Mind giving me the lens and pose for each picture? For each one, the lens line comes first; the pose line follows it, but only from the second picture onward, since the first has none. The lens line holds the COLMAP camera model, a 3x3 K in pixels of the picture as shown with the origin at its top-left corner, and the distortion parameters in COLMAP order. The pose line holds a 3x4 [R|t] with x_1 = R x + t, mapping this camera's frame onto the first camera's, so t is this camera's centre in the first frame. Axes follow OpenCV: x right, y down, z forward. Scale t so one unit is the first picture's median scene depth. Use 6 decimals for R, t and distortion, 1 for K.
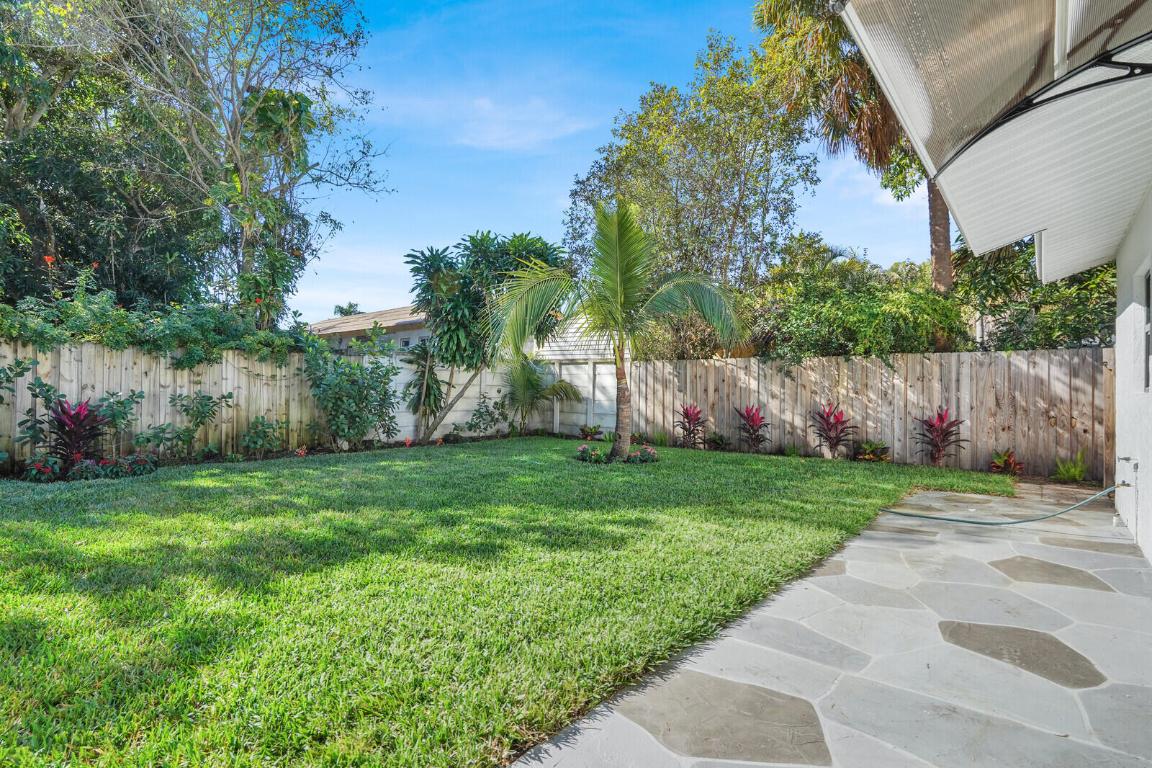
lens RADIAL K [[575.6, 0, 576.0], [0, 575.6, 384.0], [0, 0, 1]] dist [-0.031637, 0.000218]
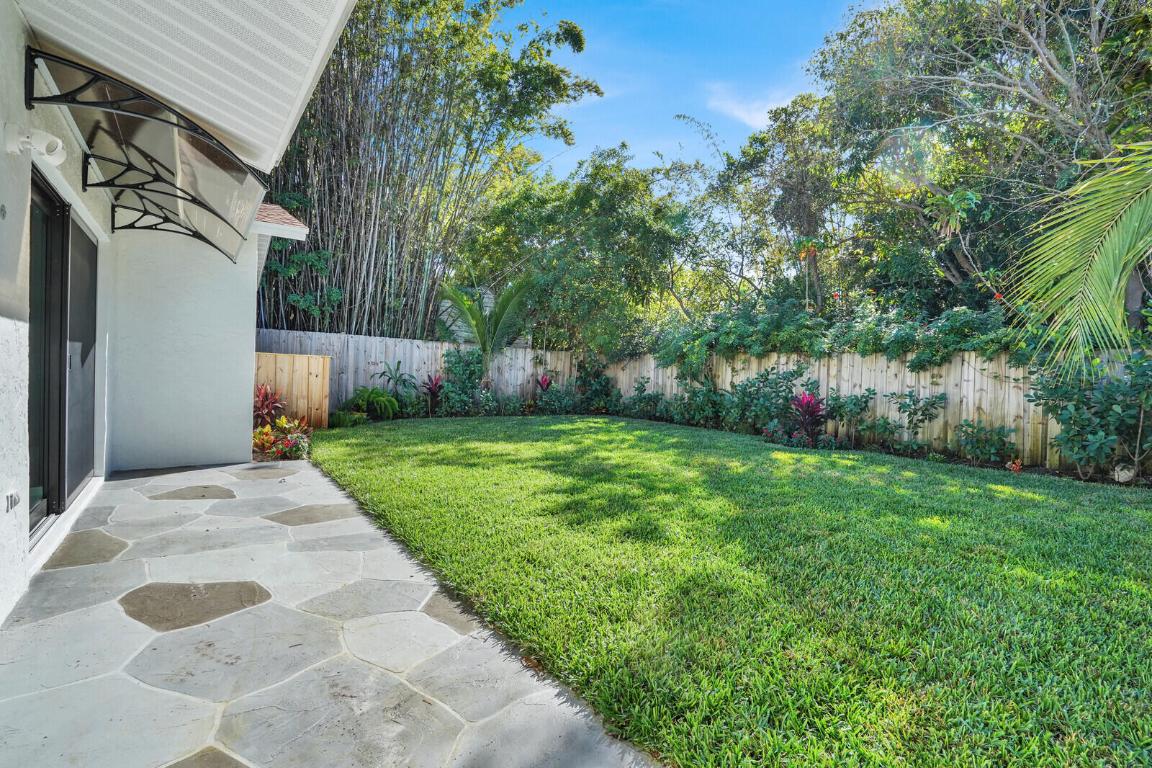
lens RADIAL K [[541.7, 0, 576.0], [0, 541.7, 384.0], [0, 0, 1]] dist [-0.023180, 0.000263]
pose [[-0.243343, 0.005332, -0.969926, 1.039352], [-0.031183, 0.999425, 0.013317, 0.012090], [0.969439, 0.033486, -0.243037, 1.265035]]
